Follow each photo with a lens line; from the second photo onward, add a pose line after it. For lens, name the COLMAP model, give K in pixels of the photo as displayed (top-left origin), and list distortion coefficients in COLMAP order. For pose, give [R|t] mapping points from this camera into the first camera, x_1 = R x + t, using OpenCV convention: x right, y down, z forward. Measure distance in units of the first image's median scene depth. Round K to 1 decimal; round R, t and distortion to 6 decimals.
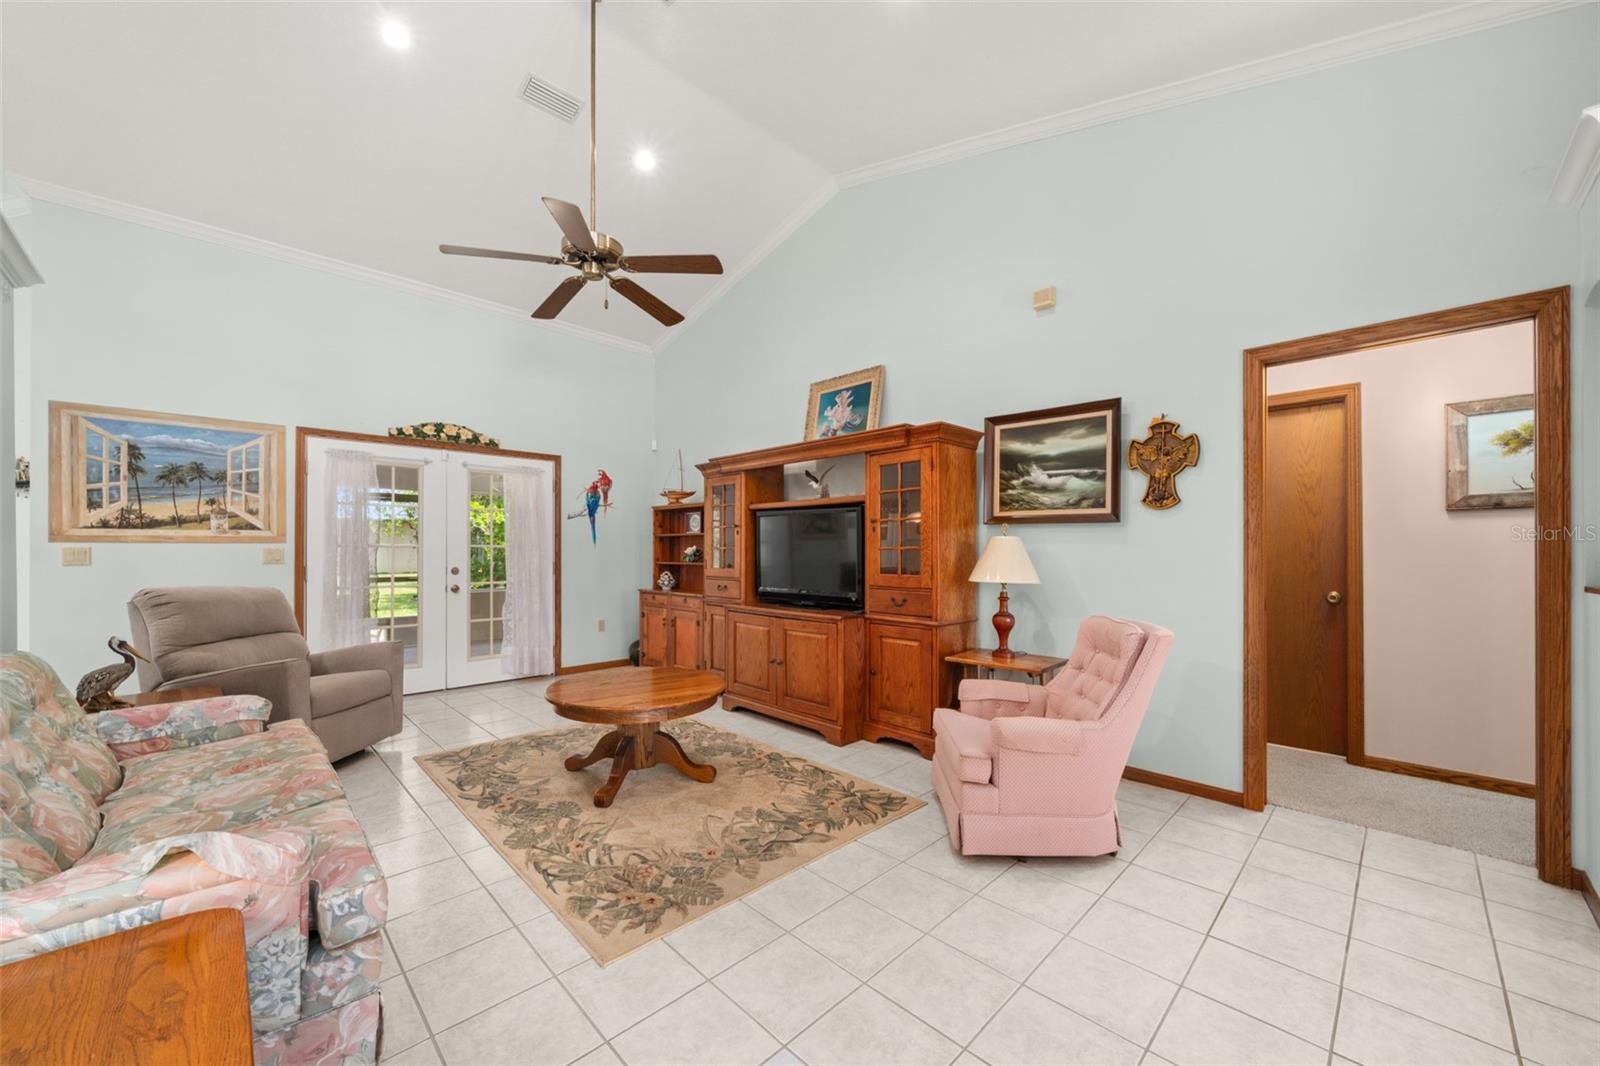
lens RADIAL K [[597.8, 0, 791.4], [0, 597.8, 546.1], [0, 0, 1]] dist [-0.002187, -0.000125]
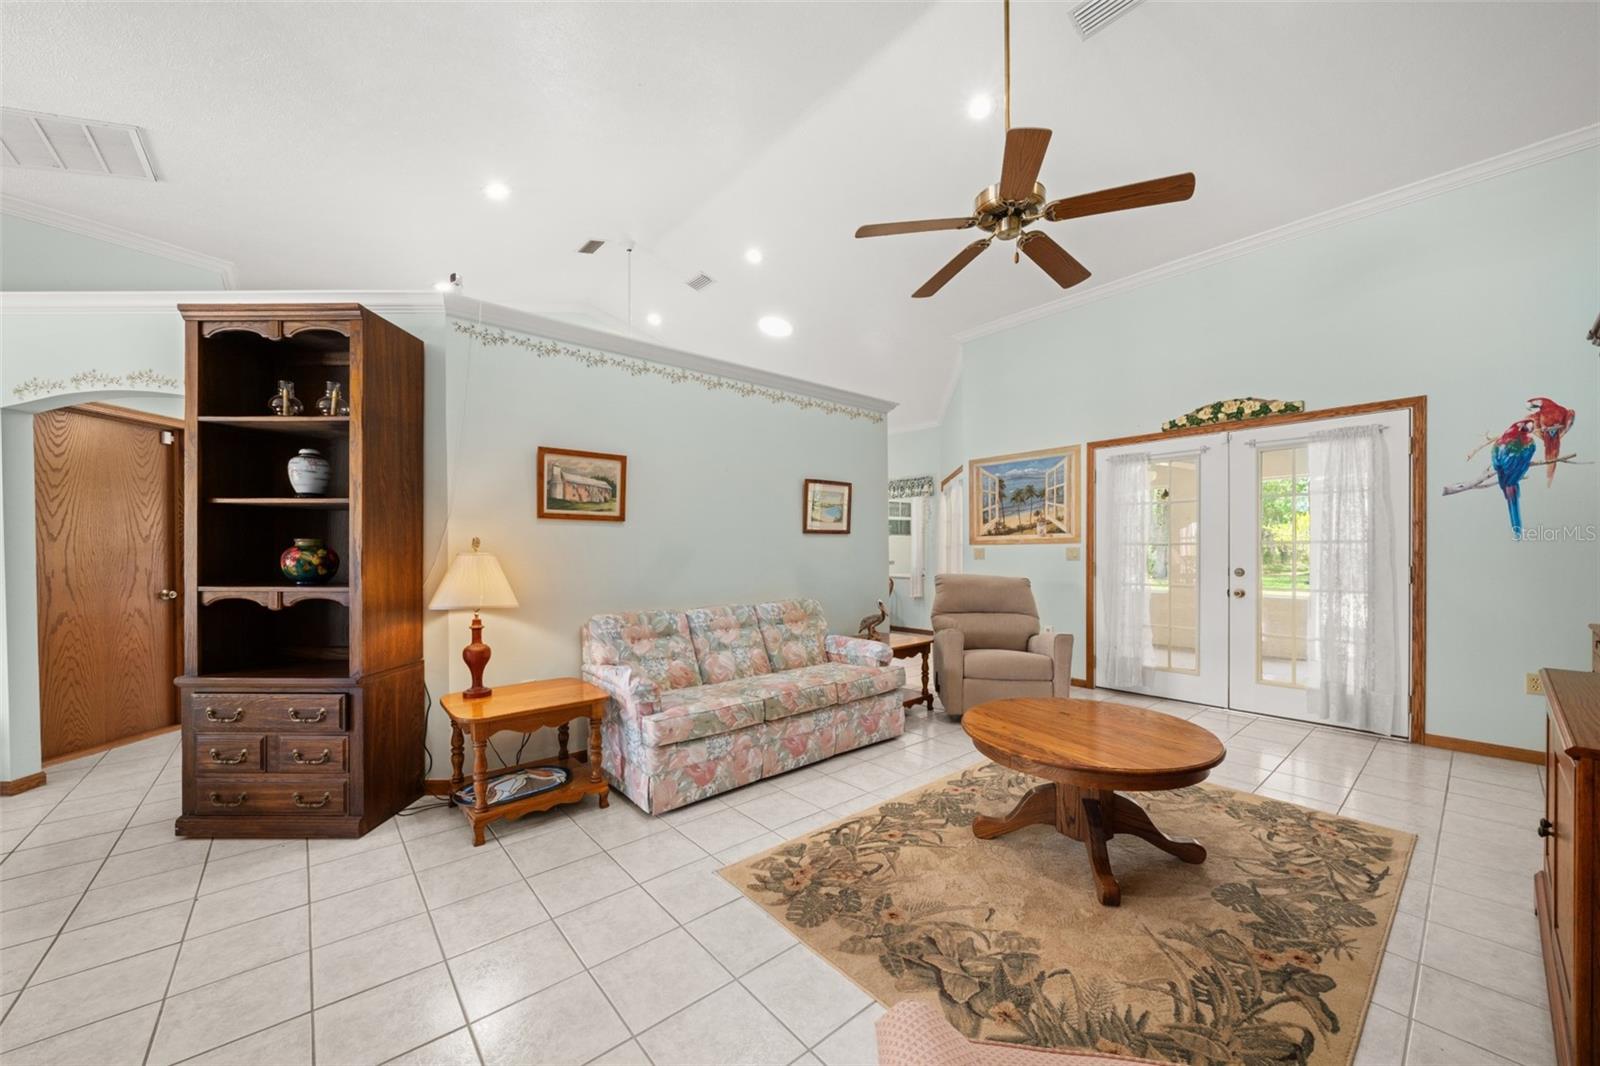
lens RADIAL K [[583.3, 0, 773.1], [0, 583.3, 554.9], [0, 0, 1]] dist [-0.008273, -0.000026]
pose [[-0.083920, 0.005961, -0.996455, 0.407814], [0.013422, 0.999898, 0.004852, 0.005332], [0.996382, -0.012967, -0.083991, 0.546434]]
